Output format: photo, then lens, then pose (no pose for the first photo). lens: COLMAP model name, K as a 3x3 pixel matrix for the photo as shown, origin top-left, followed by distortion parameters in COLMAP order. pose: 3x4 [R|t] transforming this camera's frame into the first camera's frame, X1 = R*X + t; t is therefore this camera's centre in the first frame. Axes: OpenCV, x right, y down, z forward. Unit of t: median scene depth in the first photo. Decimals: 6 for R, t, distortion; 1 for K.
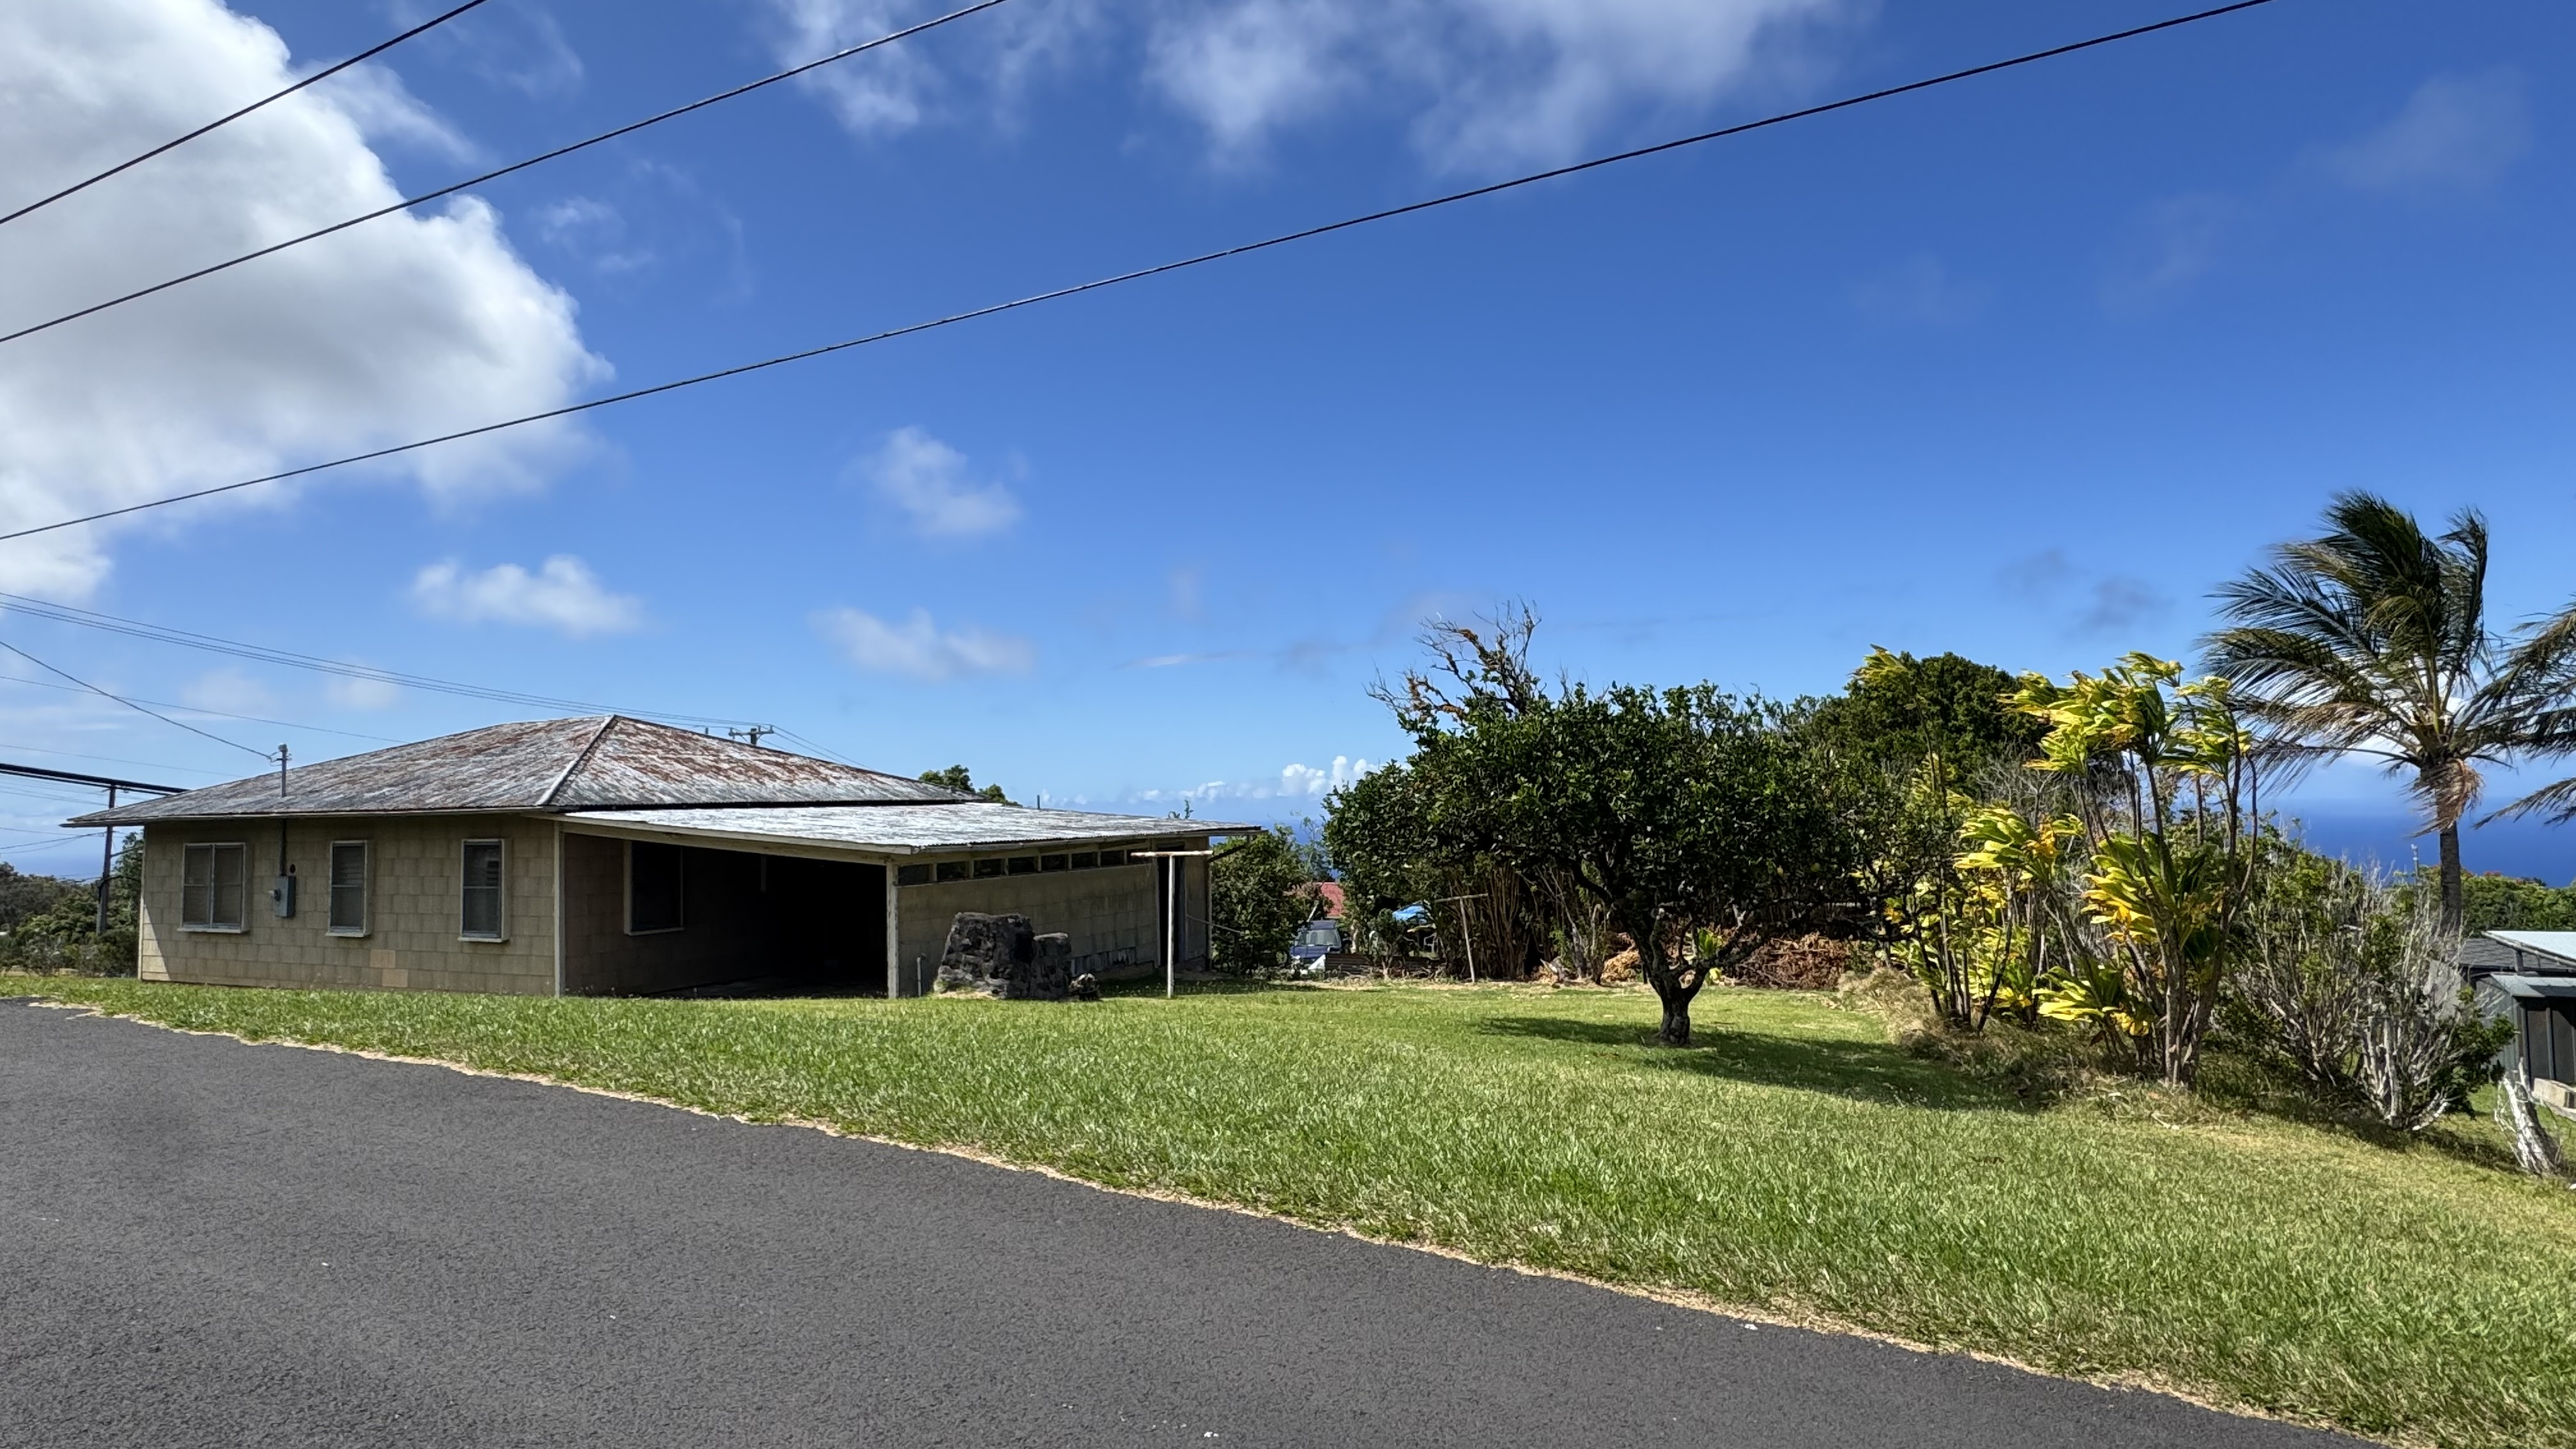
lens RADIAL K [[1395.6, 0, 1276.8], [0, 1395.6, 715.1], [0, 0, 1]] dist [0.001204, 0.000281]
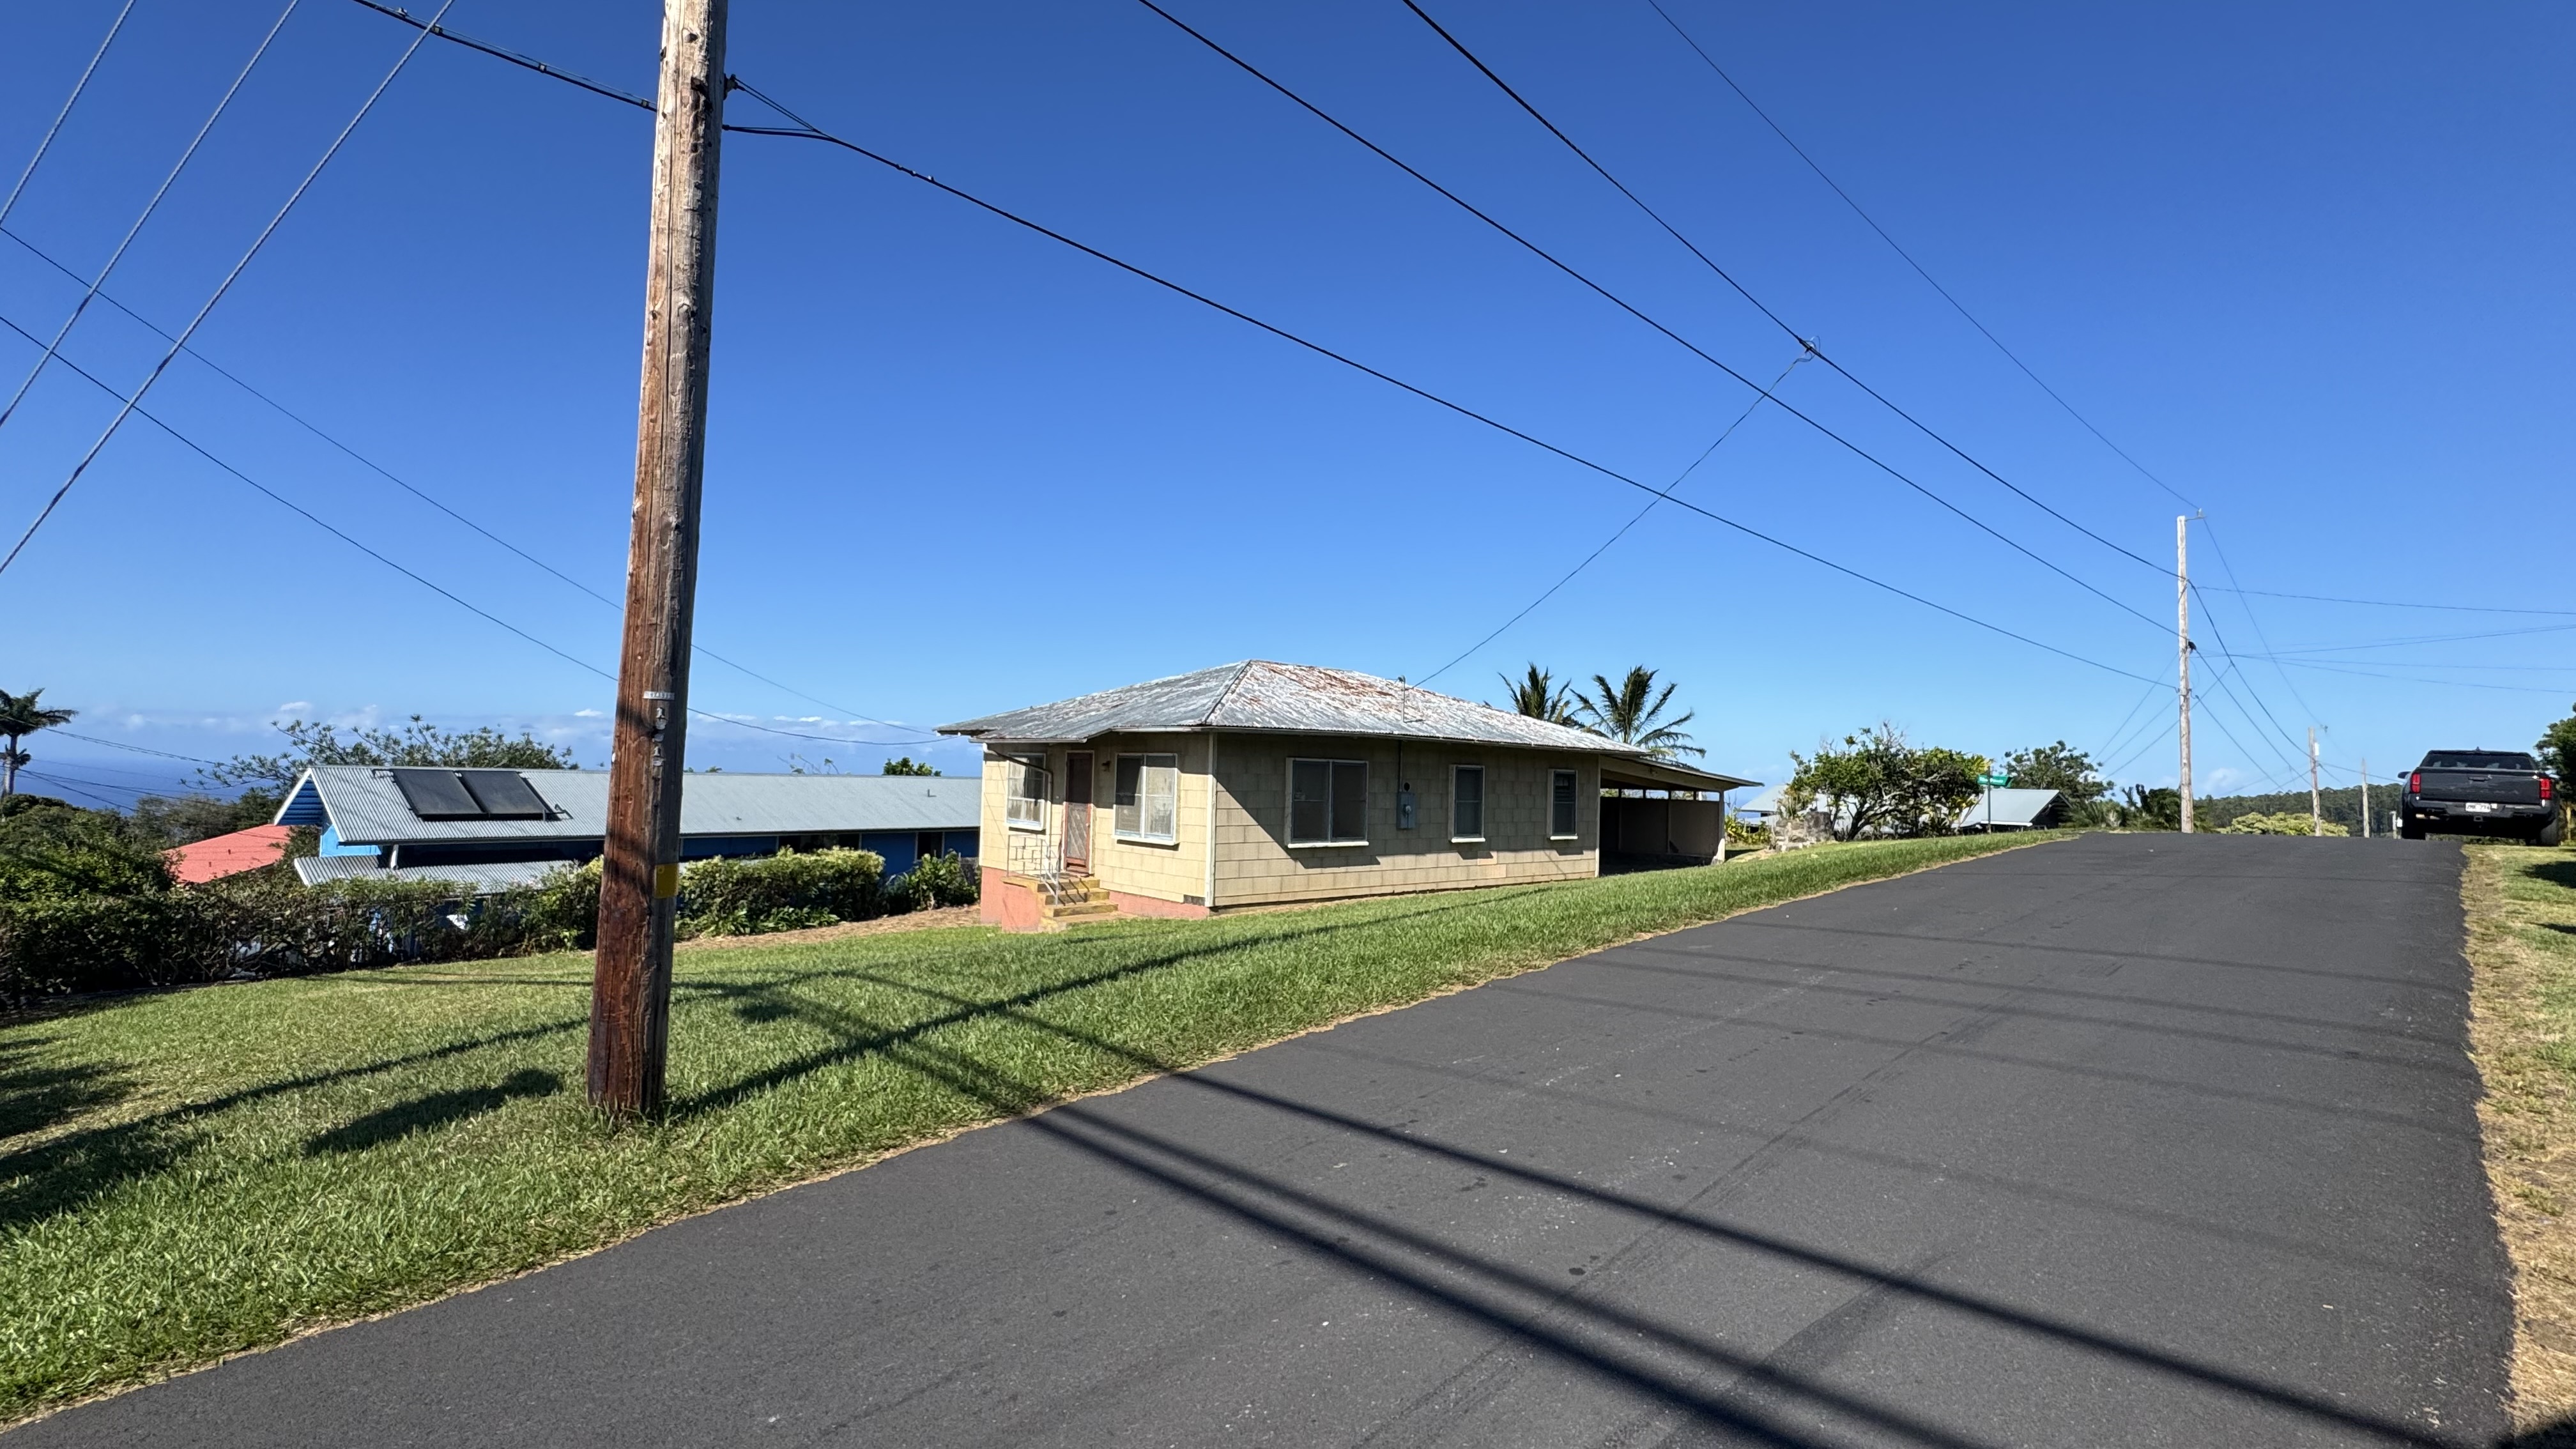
lens RADIAL K [[1071.2, 0, 1288.0], [0, 1071.2, 724.5], [0, 0, 1]] dist [0.000096, -0.000033]
pose [[0.348734, 0.067532, 0.934785, -1.699093], [-0.114906, 0.992957, -0.028868, 0.104915], [-0.930151, -0.097345, 0.354038, 0.858946]]
